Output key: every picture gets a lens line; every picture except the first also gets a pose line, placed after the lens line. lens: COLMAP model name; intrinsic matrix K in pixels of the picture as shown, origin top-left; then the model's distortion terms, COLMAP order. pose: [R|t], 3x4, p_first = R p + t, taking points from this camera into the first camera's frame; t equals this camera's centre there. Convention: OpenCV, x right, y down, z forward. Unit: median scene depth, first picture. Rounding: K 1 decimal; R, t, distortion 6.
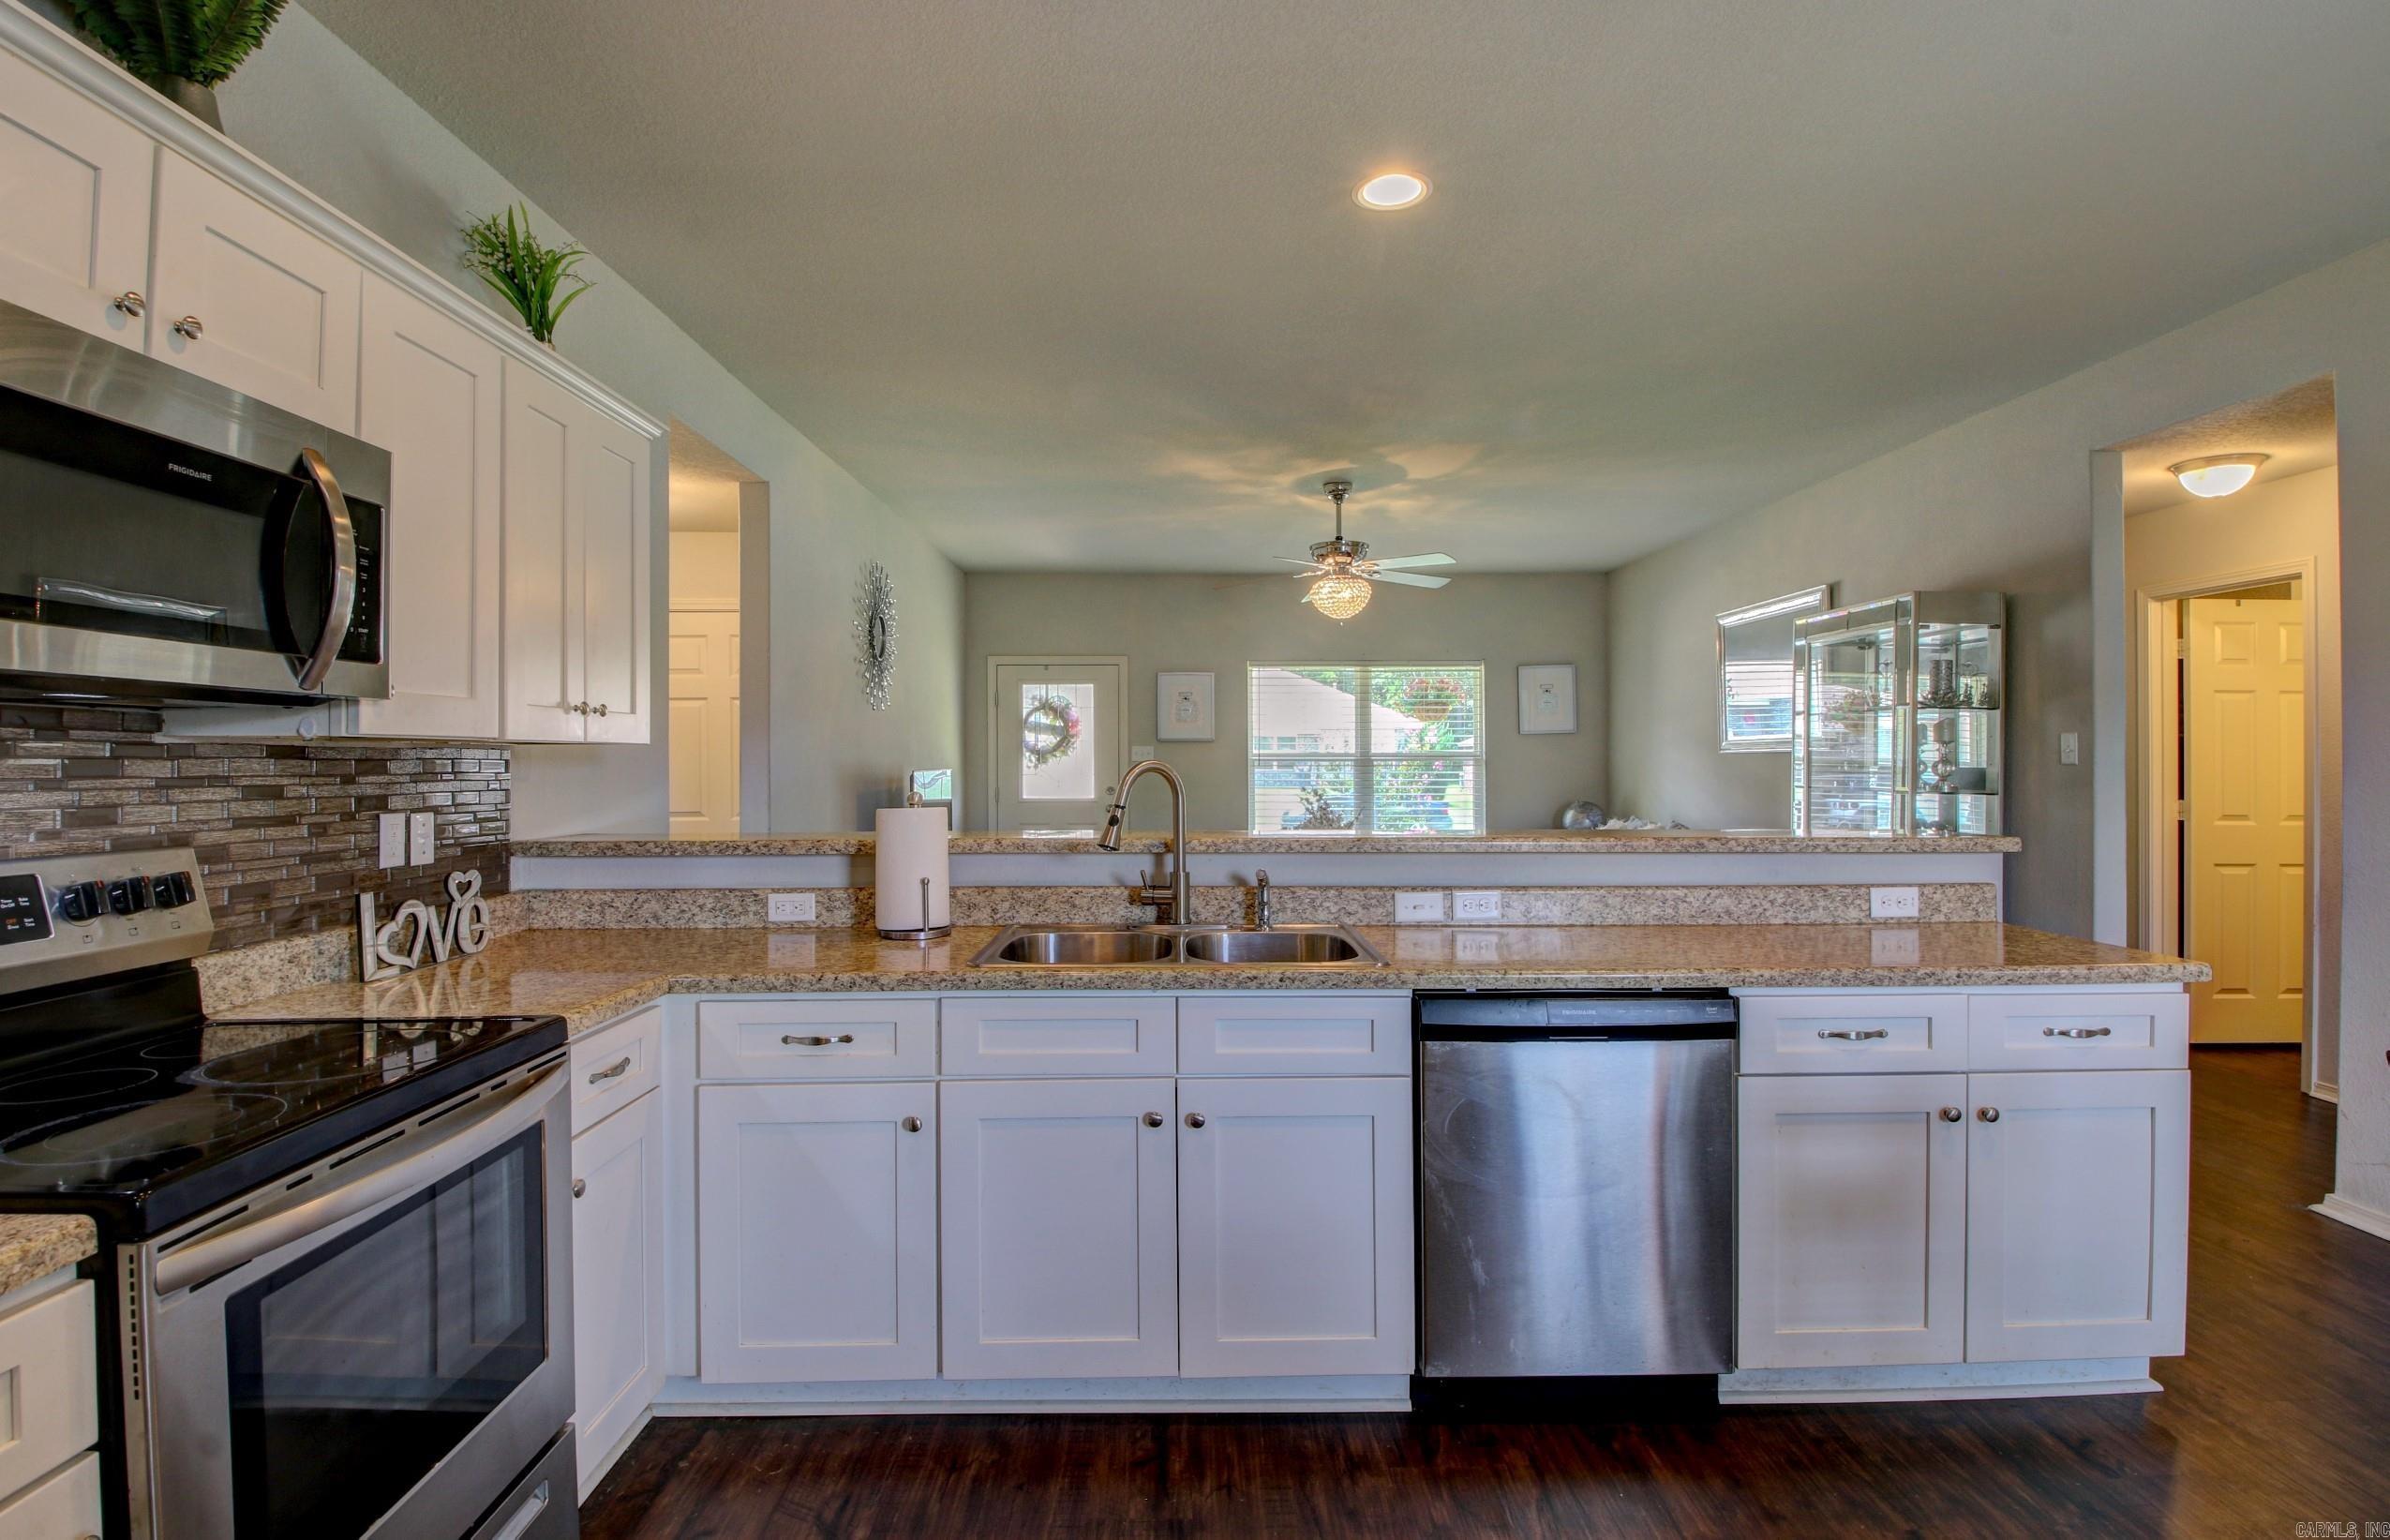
lens RADIAL K [[1128.3, 0, 1191.4], [0, 1128.3, 759.7], [0, 0, 1]] dist [0.019855, -0.028739]
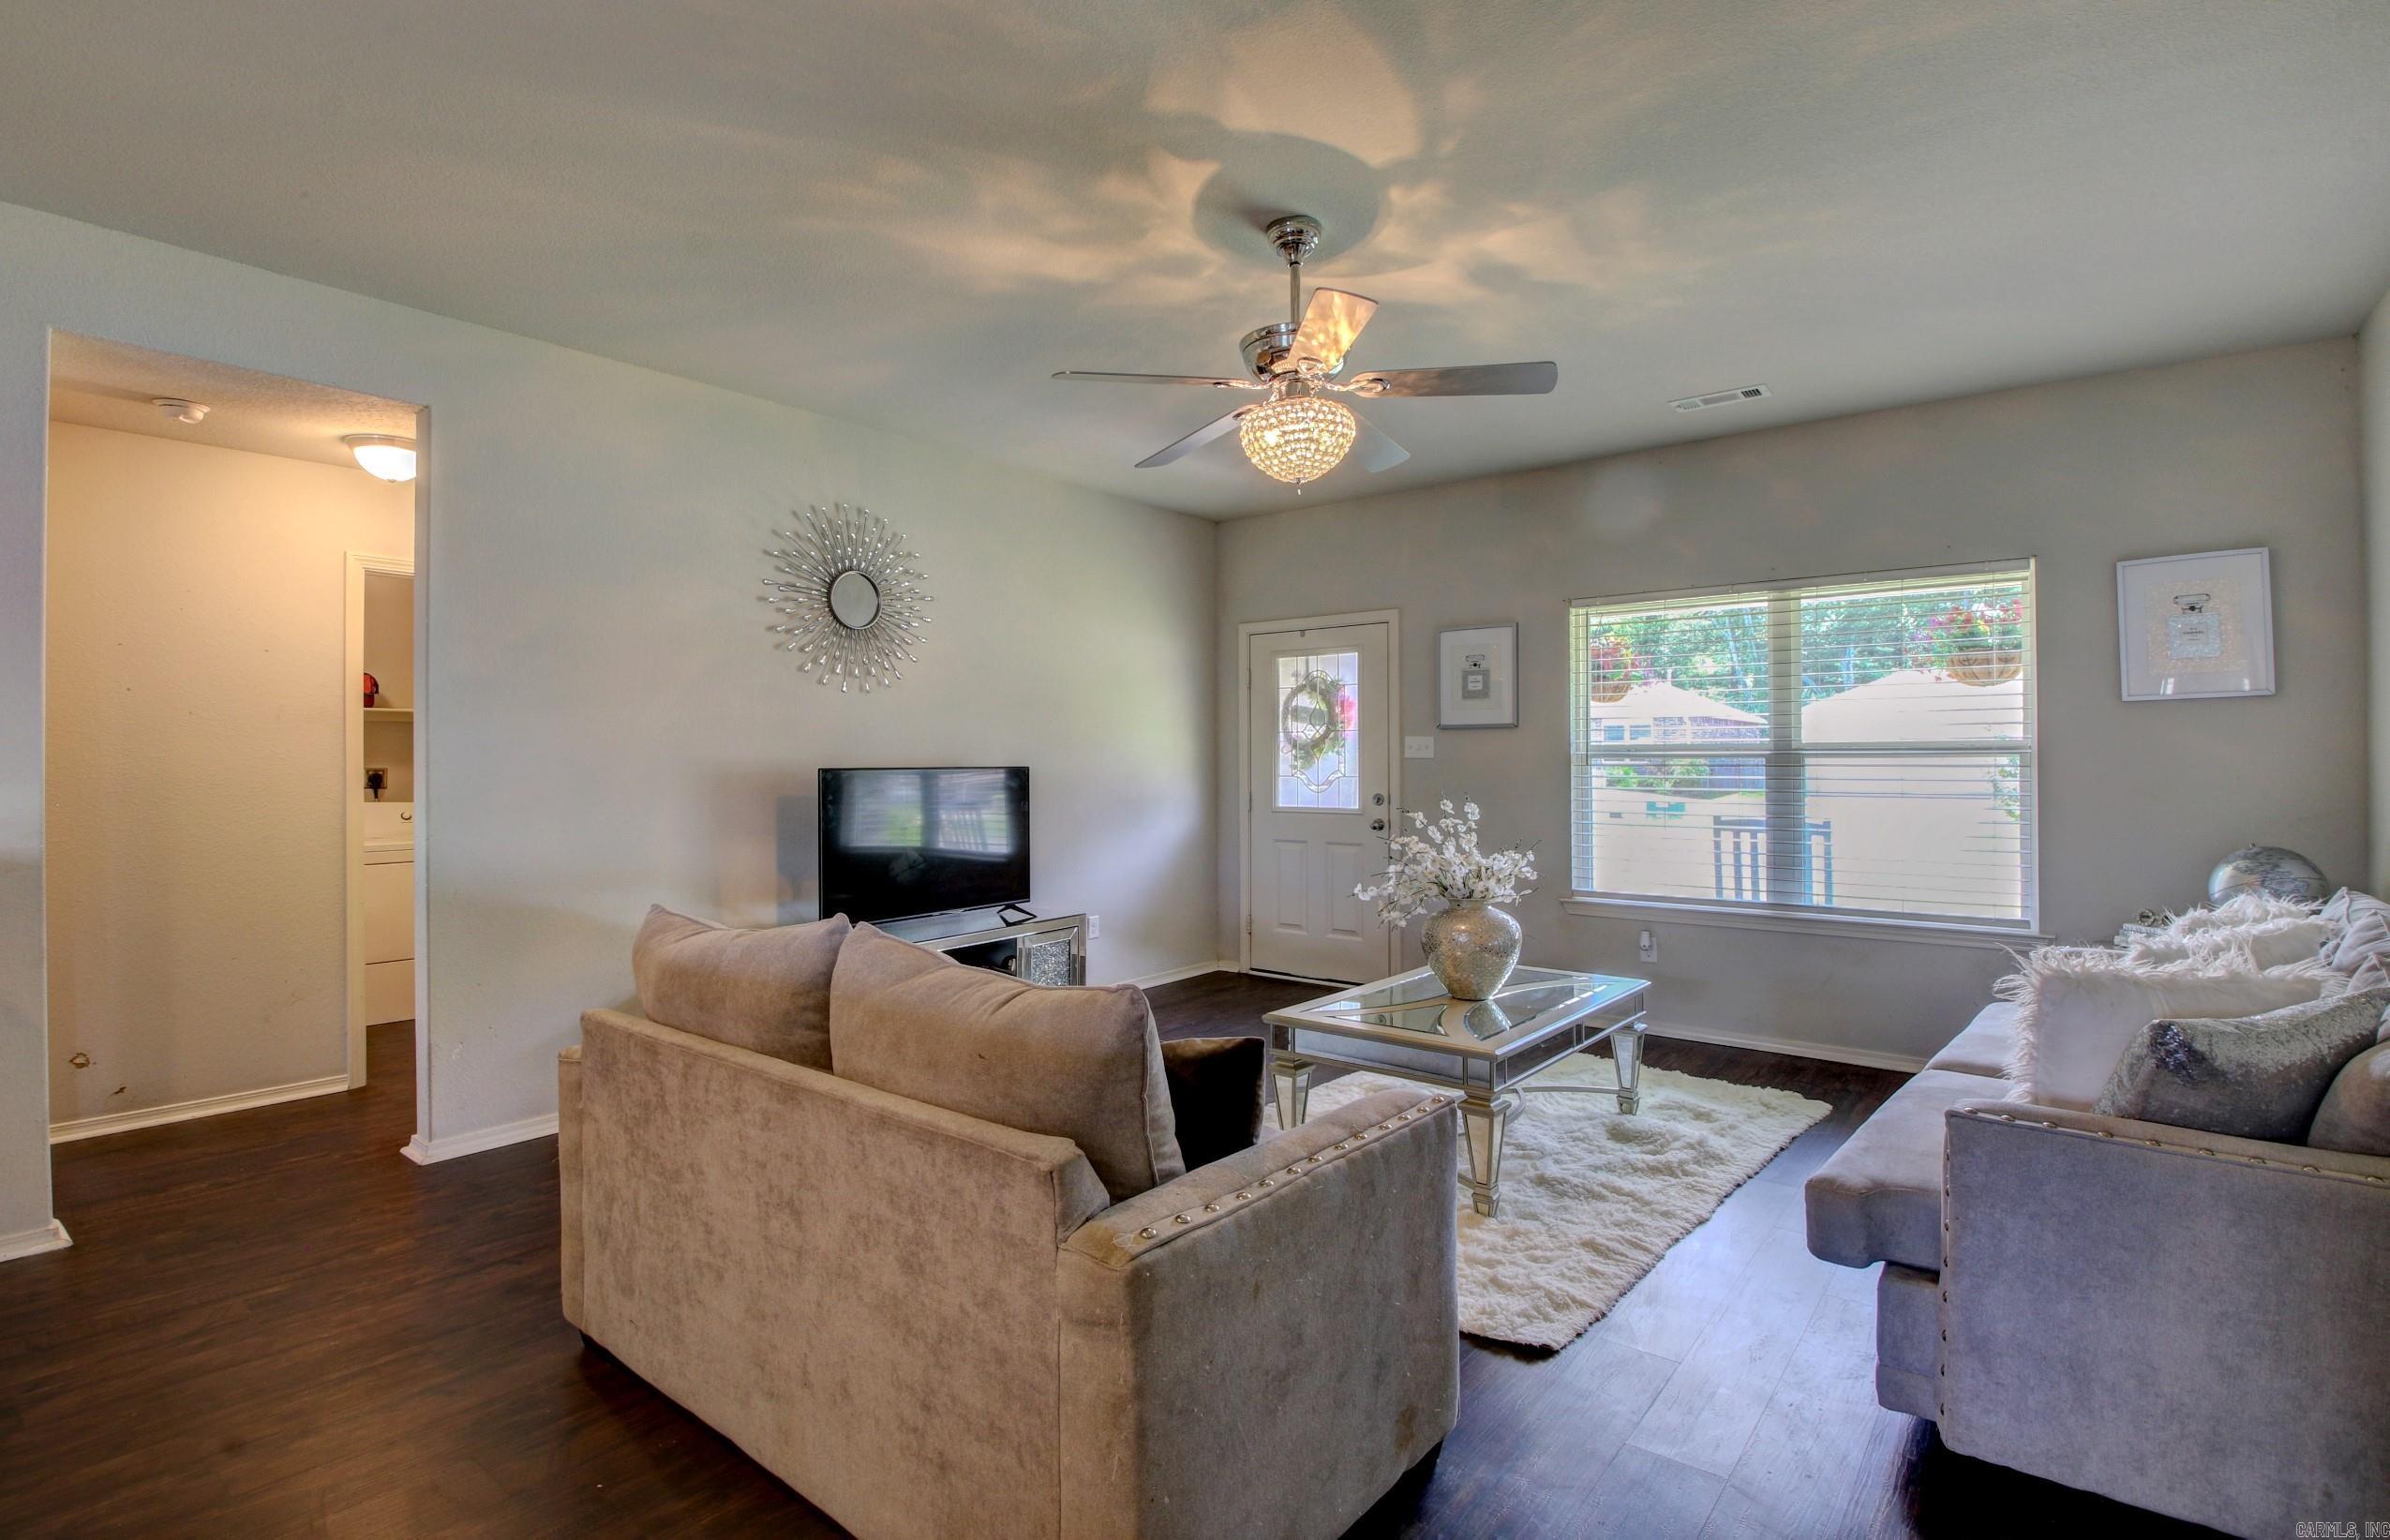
lens RADIAL K [[1109.9, 0, 1192.8], [0, 1109.9, 759.0], [0, 0, 1]] dist [0.022424, -0.033241]
pose [[0.775527, 0.000286, -0.631314, 0.930115], [-0.002191, 0.999995, -0.002239, 0.012401], [0.631310, 0.003120, 0.775524, 1.253459]]
